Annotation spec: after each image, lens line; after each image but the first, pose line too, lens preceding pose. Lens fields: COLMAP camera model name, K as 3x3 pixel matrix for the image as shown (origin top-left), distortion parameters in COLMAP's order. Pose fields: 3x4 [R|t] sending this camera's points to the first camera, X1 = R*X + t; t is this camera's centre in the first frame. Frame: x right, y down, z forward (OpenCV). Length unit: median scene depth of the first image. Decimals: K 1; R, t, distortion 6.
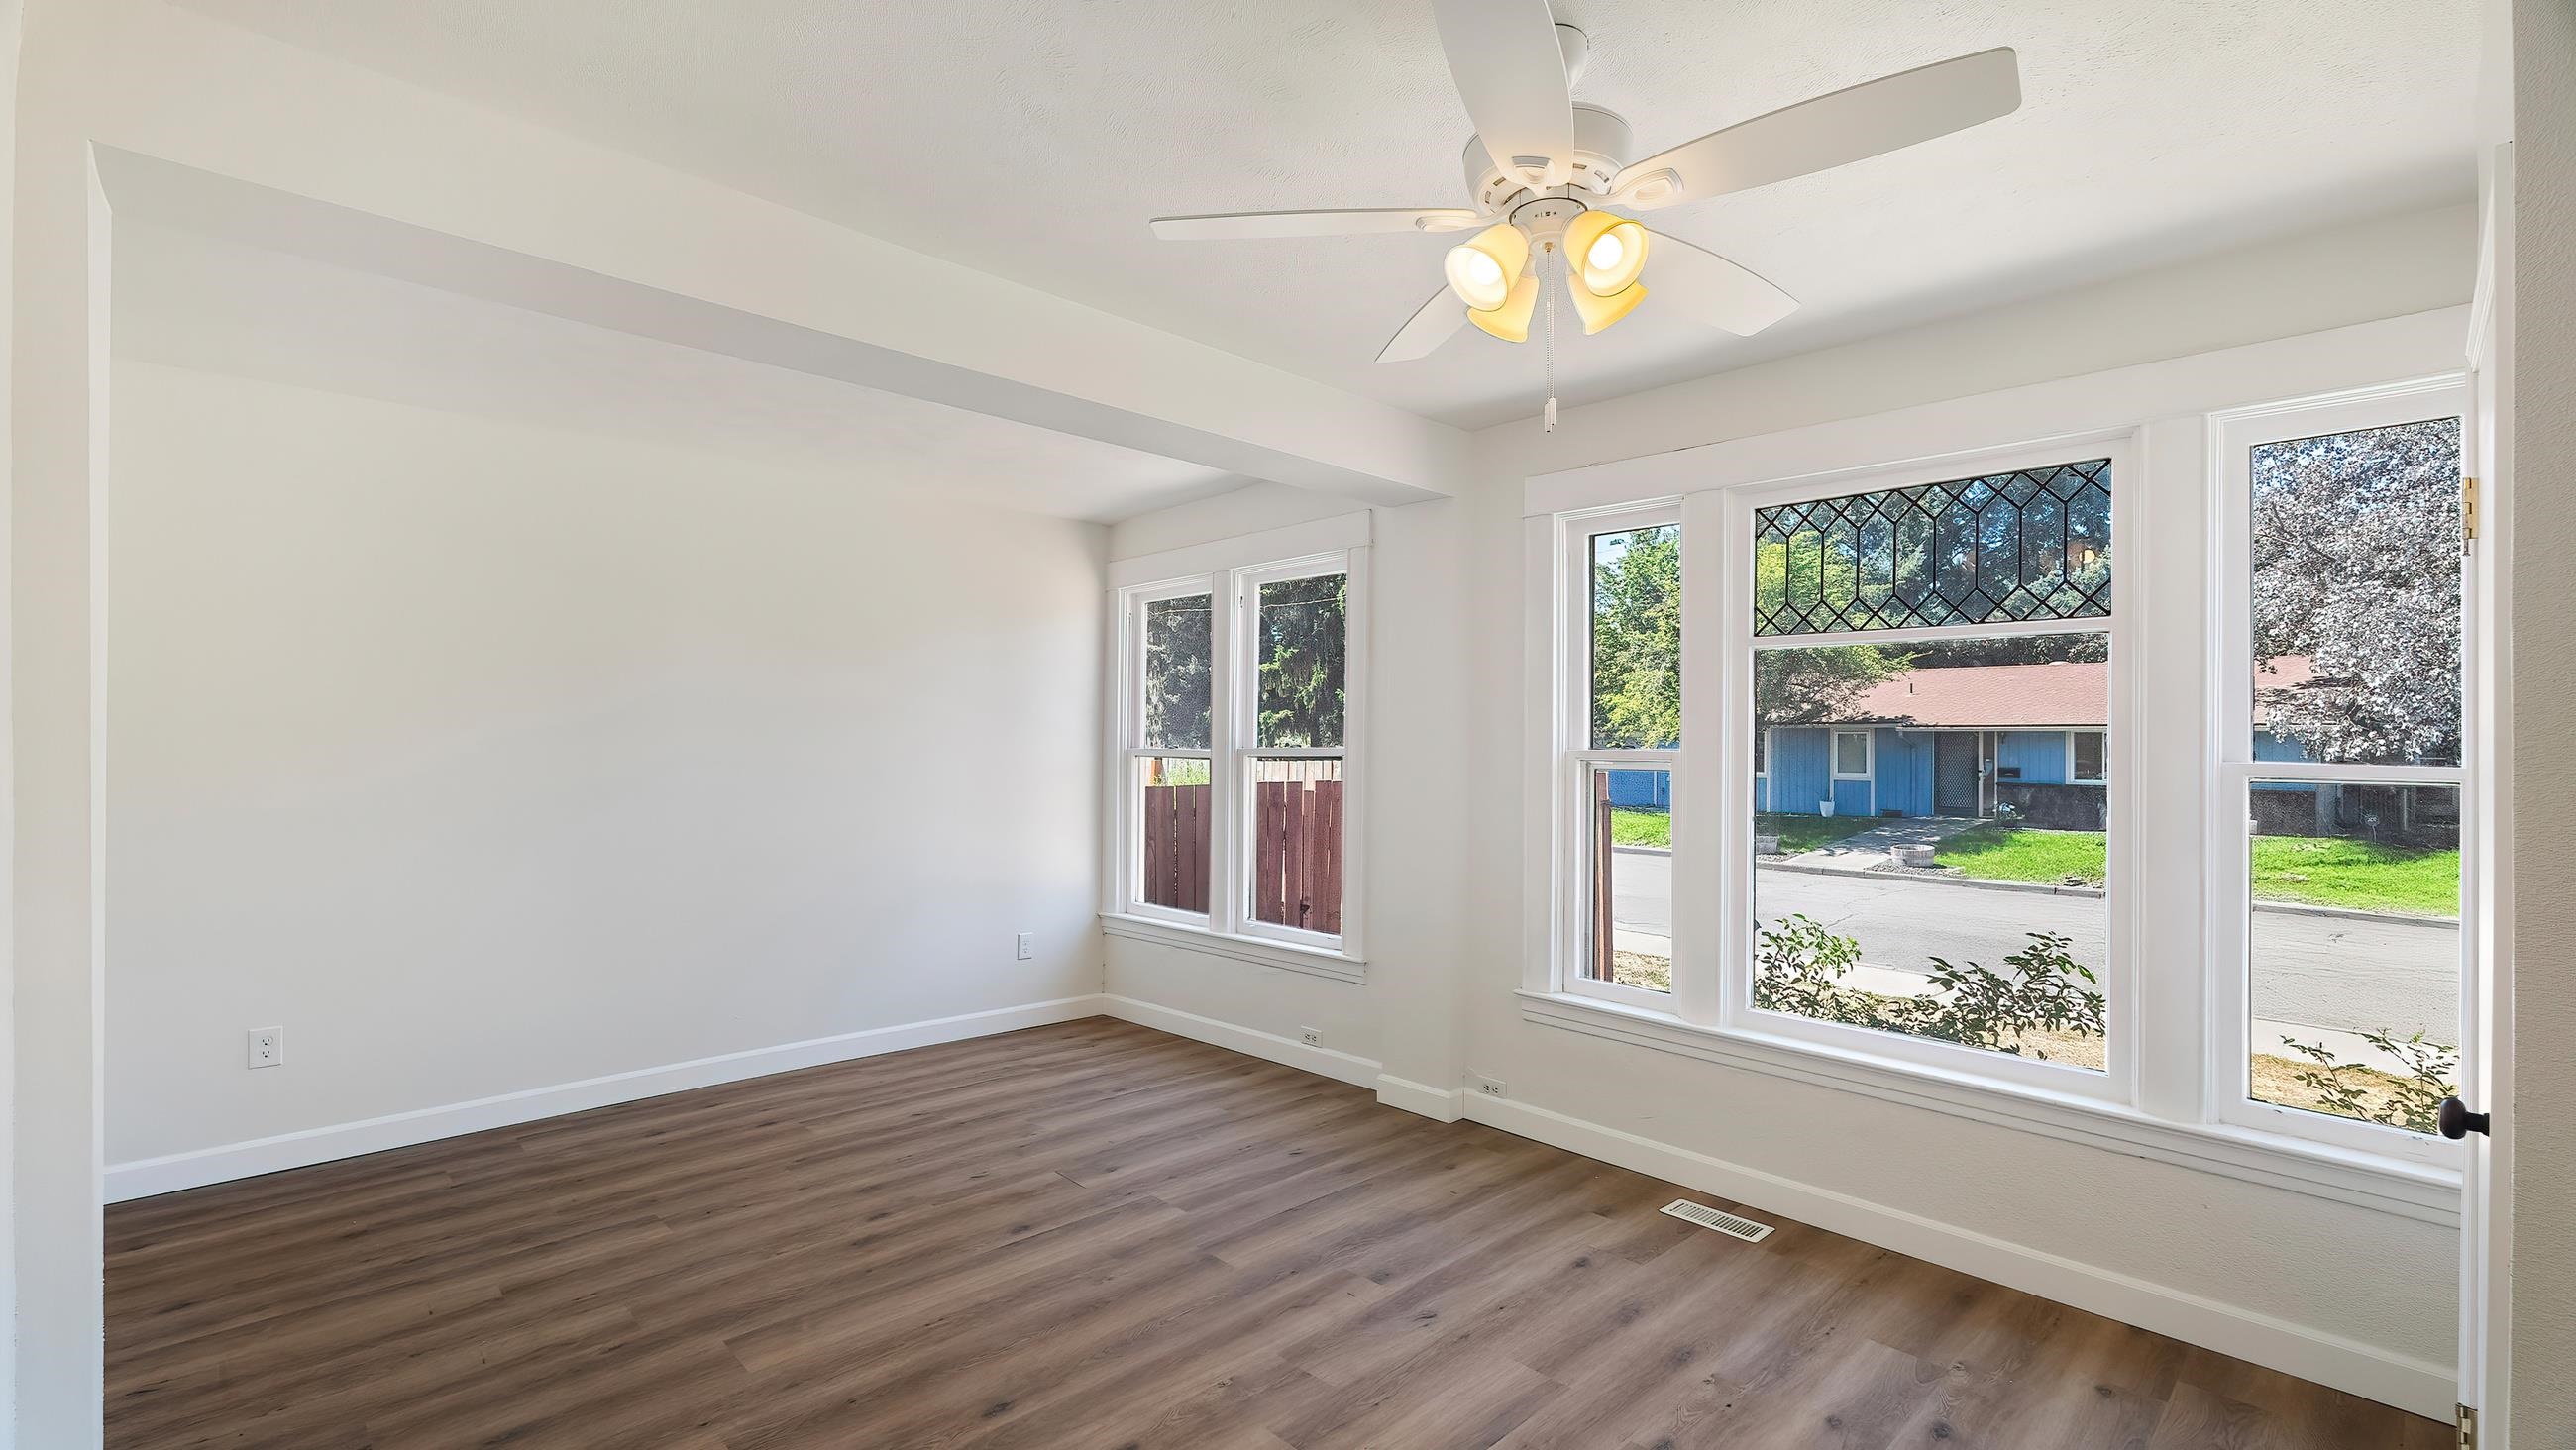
lens RADIAL K [[1128.8, 0, 1301.6], [0, 1128.8, 738.5], [0, 0, 1]] dist [-0.003143, 0.000569]
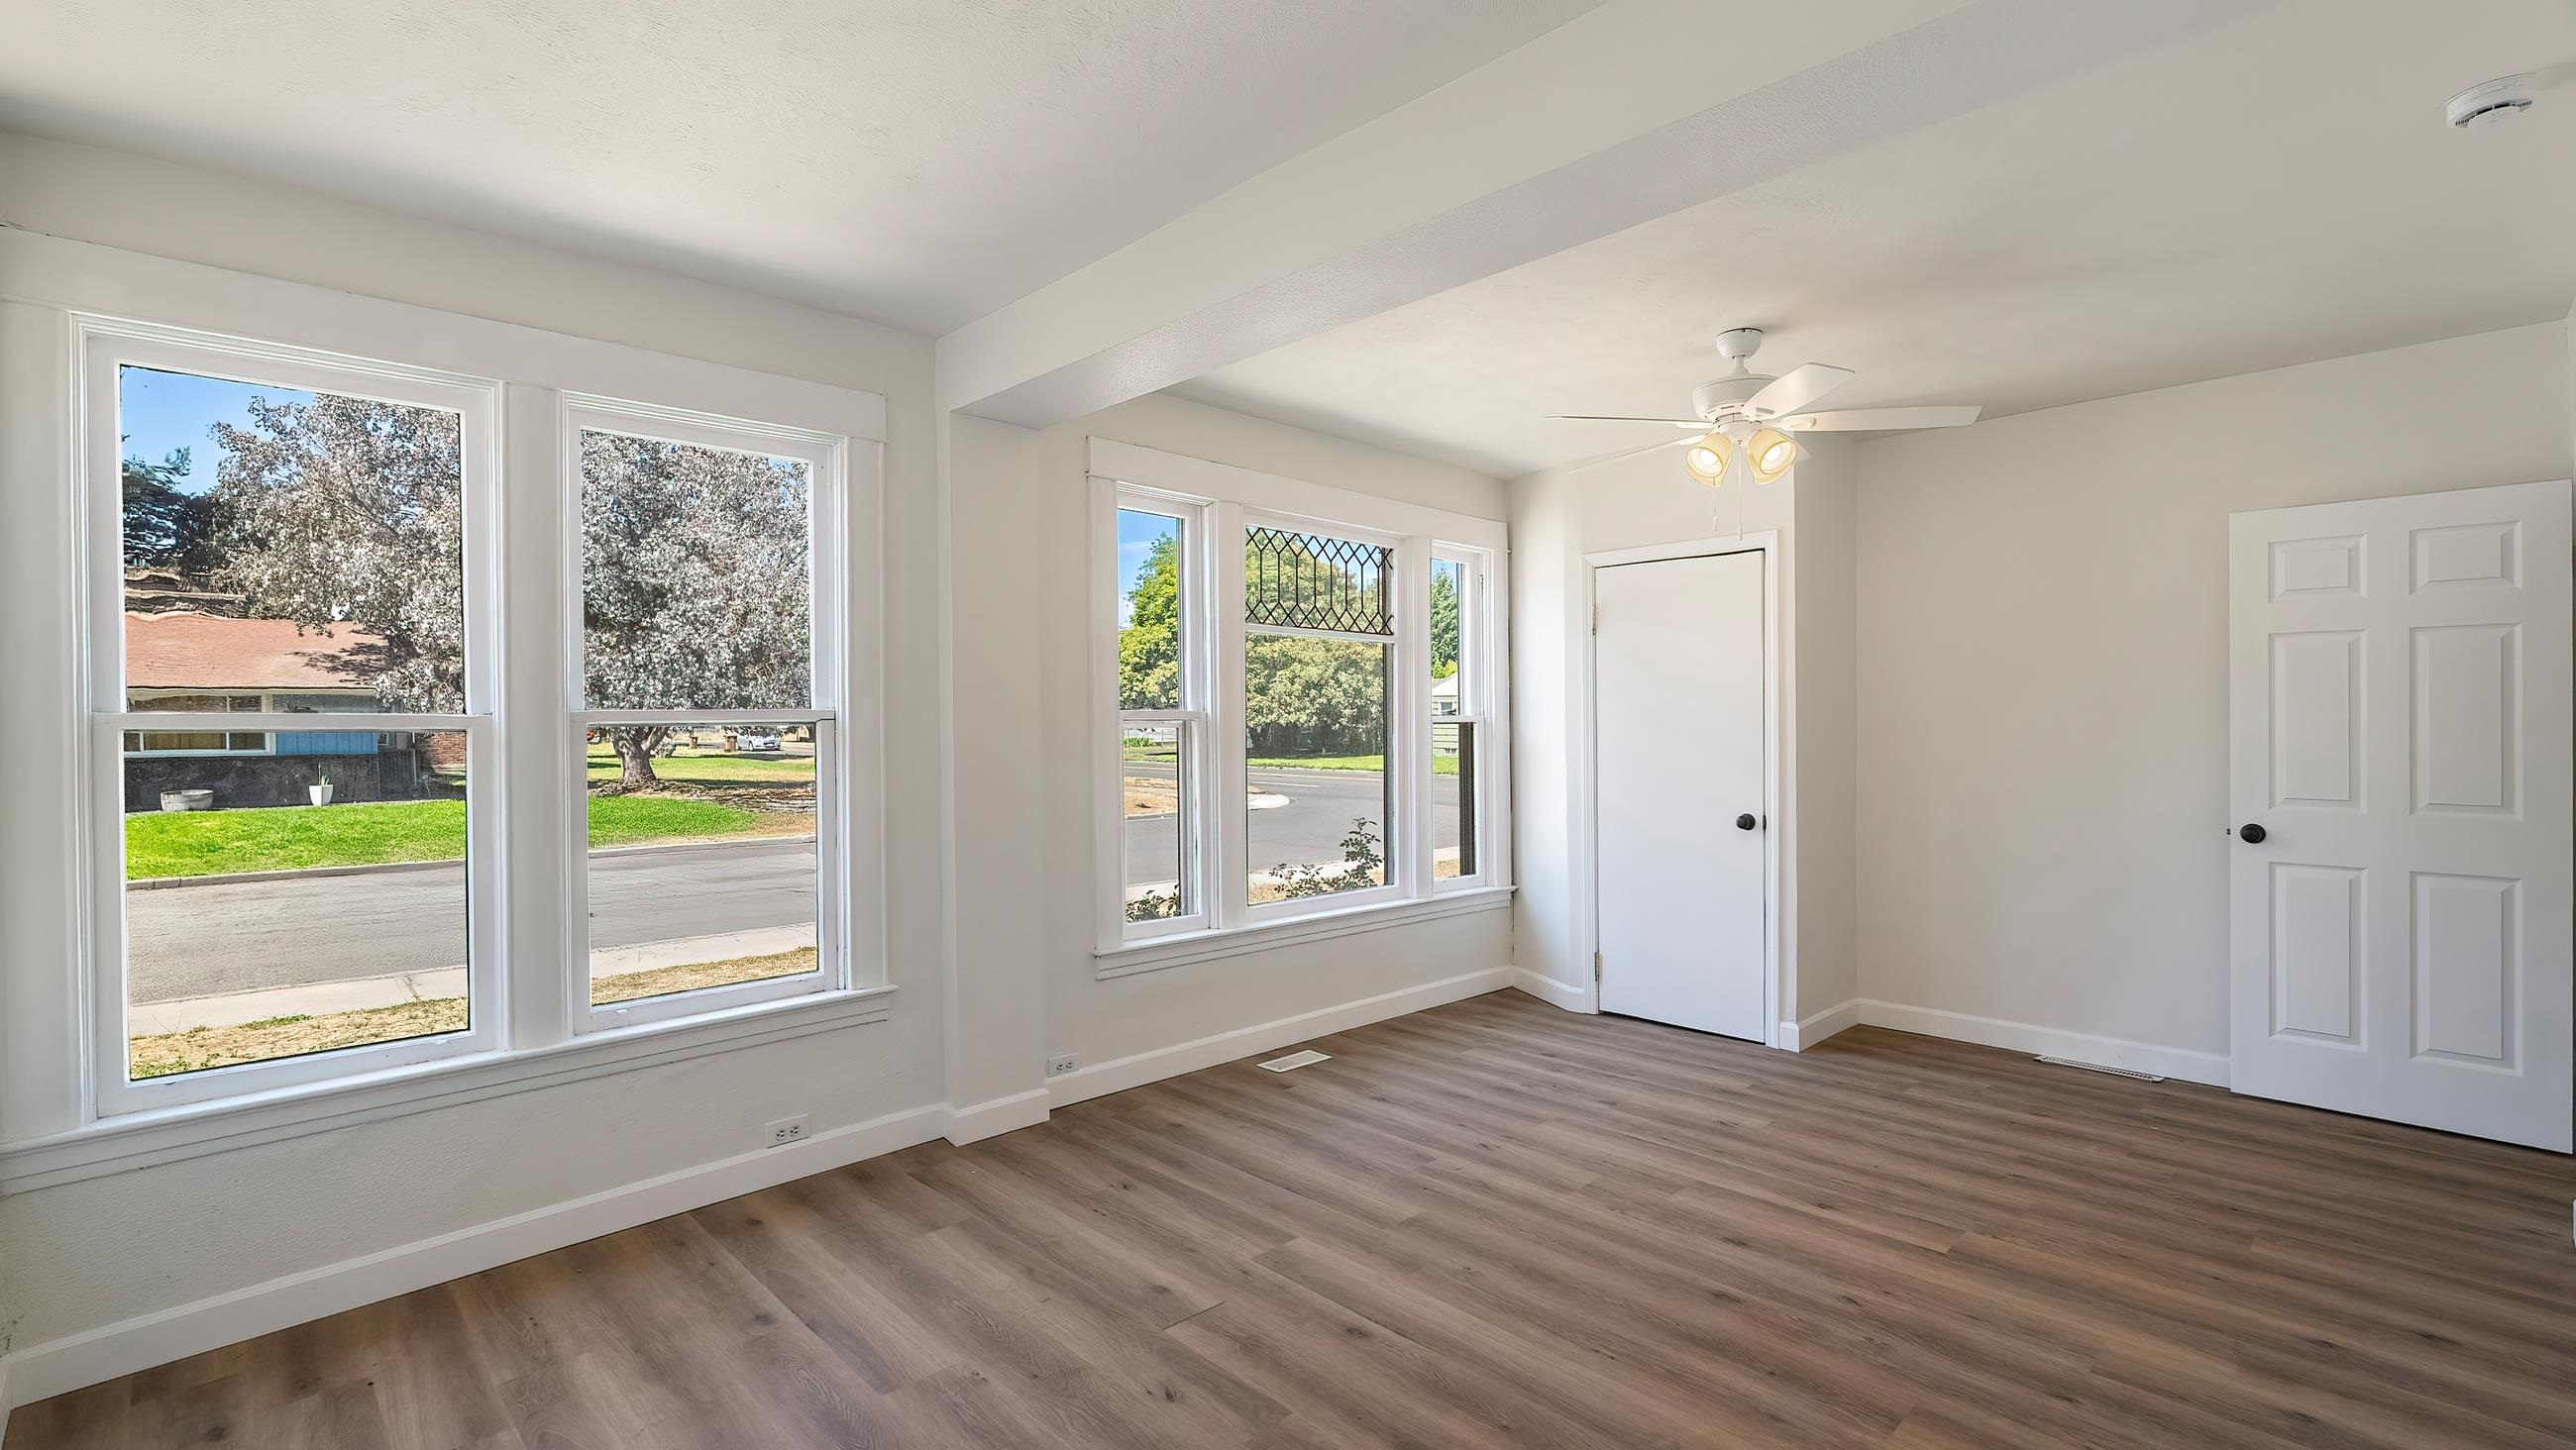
lens RADIAL K [[1128.8, 0, 1286.5], [0, 1128.8, 722.2], [0, 0, 1]] dist [-0.003143, 0.000569]
pose [[0.019407, -0.014036, 0.999713, -1.071543], [-0.002132, 0.999899, 0.014080, 0.007113], [-0.999809, -0.002405, 0.019375, 1.091720]]
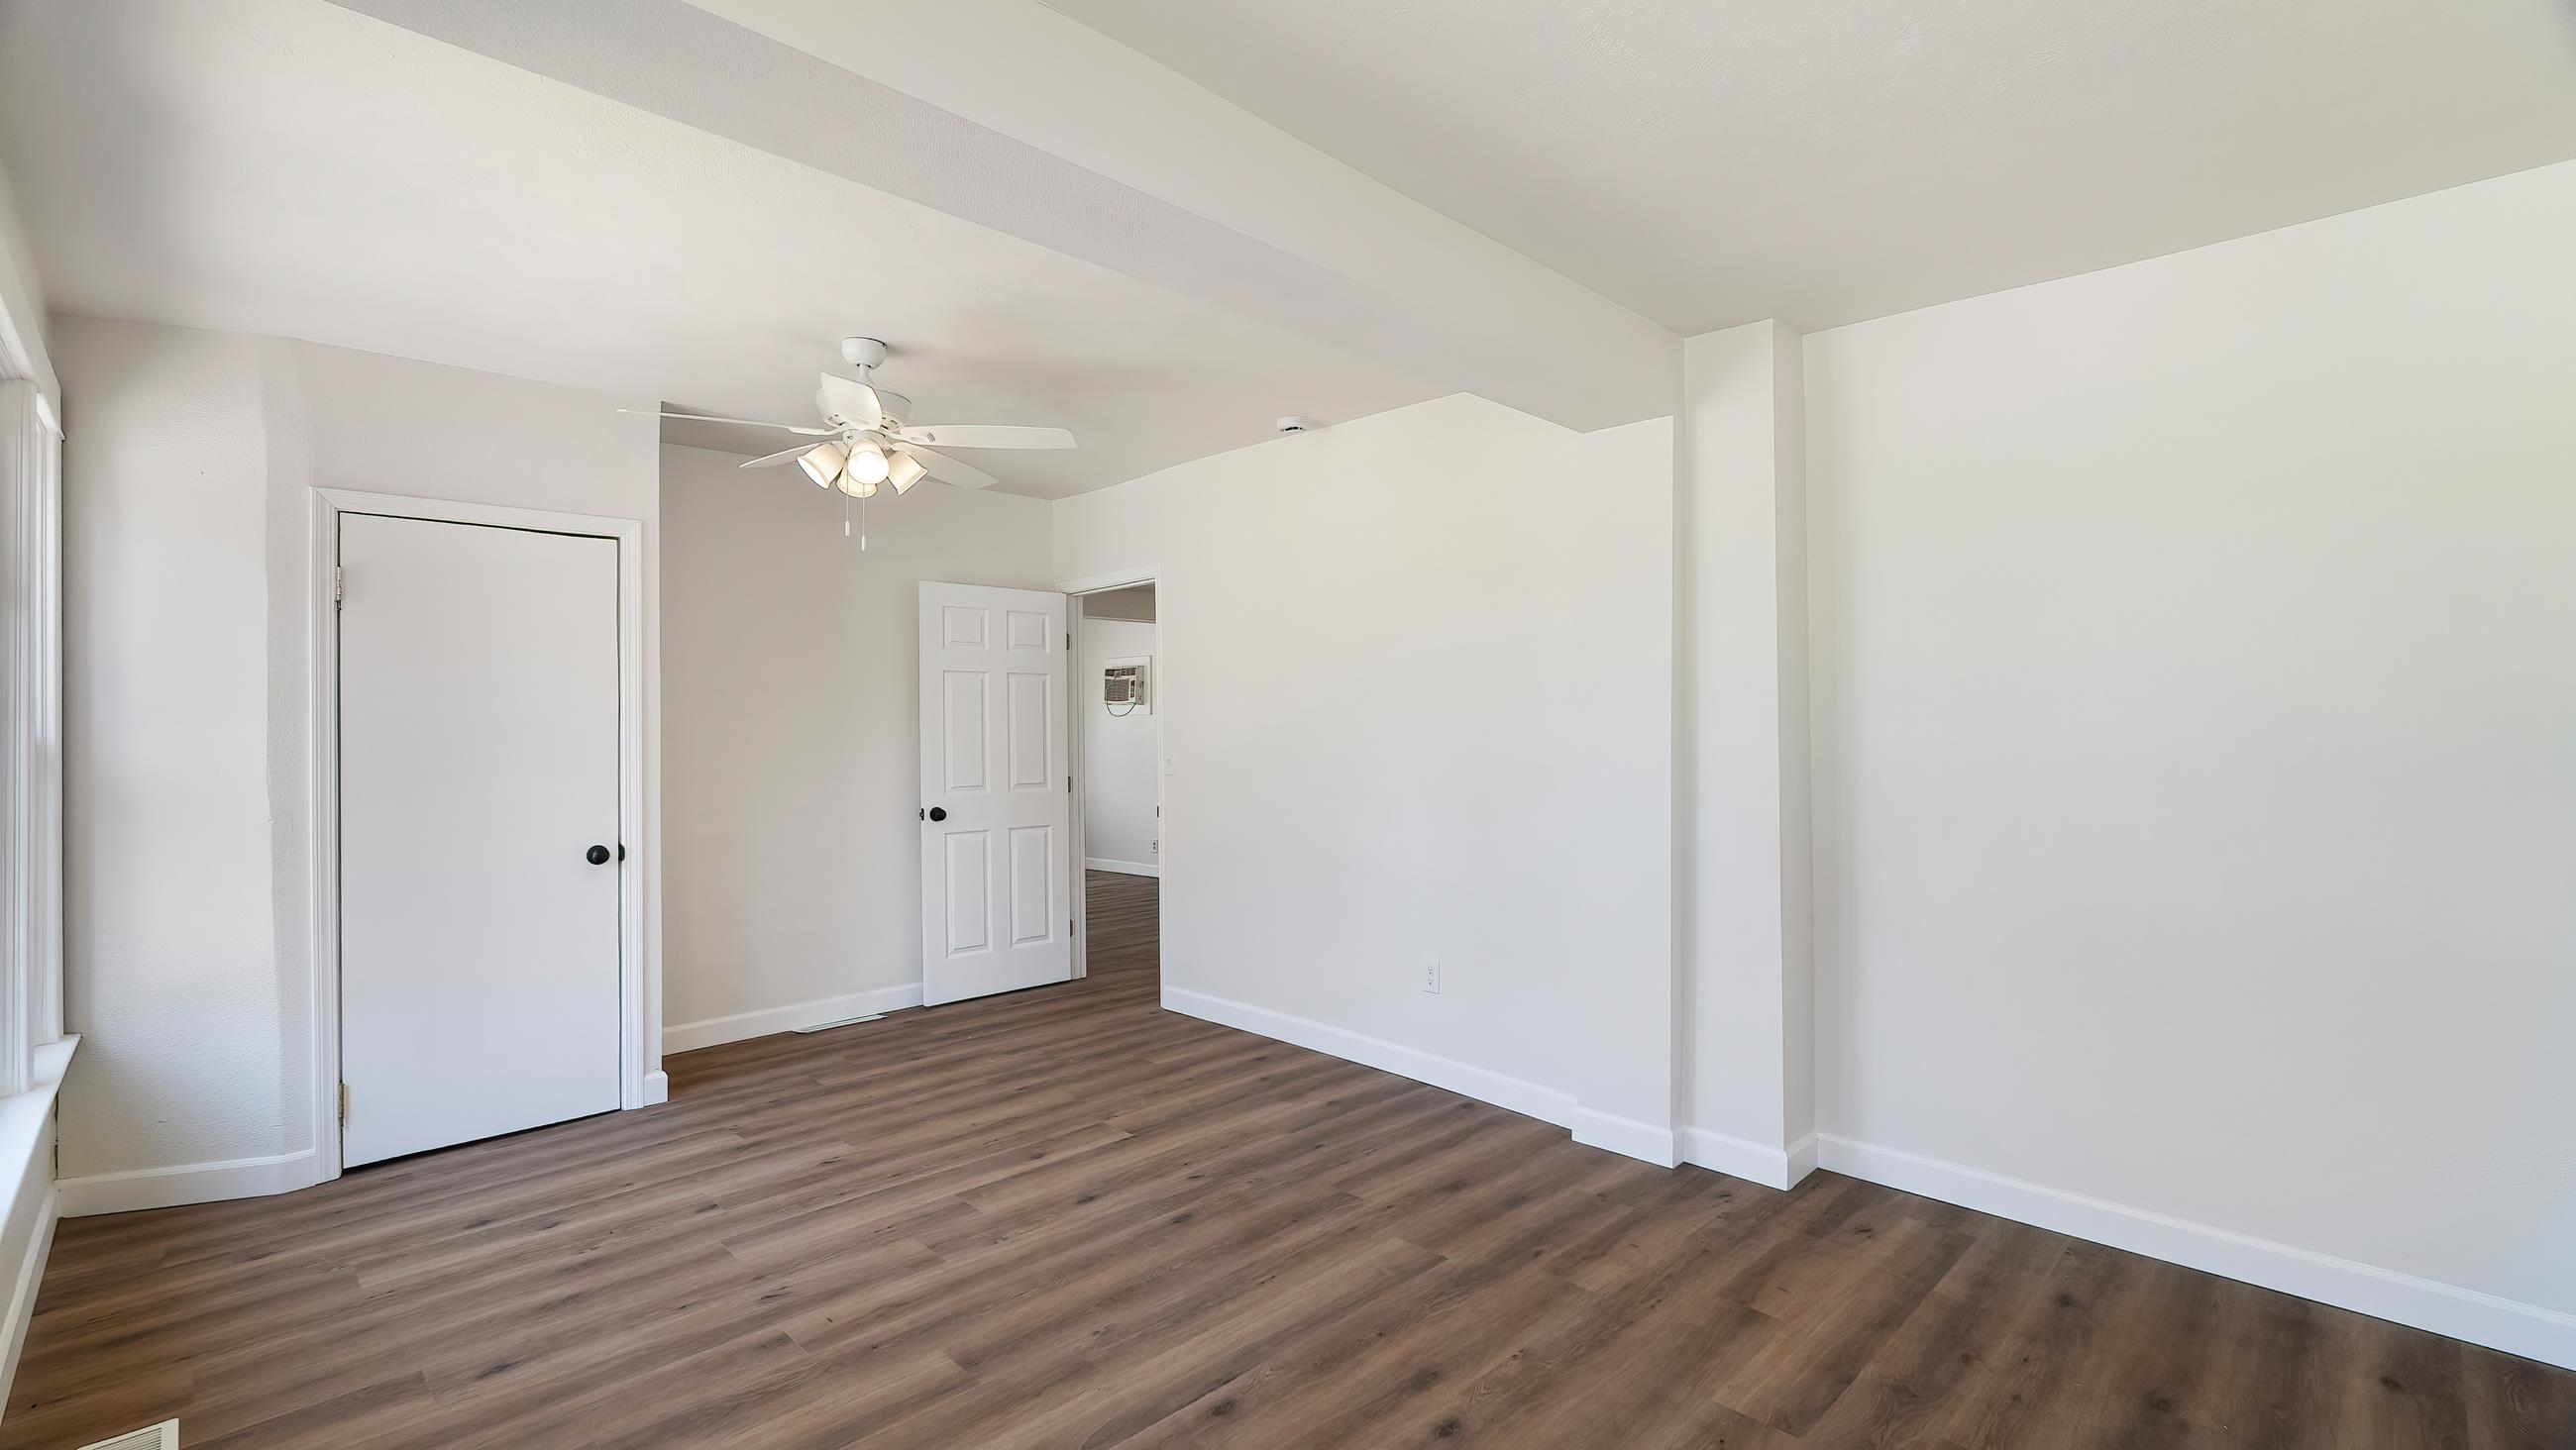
lens RADIAL K [[1128.8, 0, 1270.7], [0, 1128.8, 724.3], [0, 0, 1]] dist [-0.003143, 0.000569]
pose [[-0.999890, -0.004285, 0.014202, -0.301073], [-0.004395, 0.999960, -0.007747, 0.020770], [-0.014168, -0.007809, -0.999869, 1.790238]]
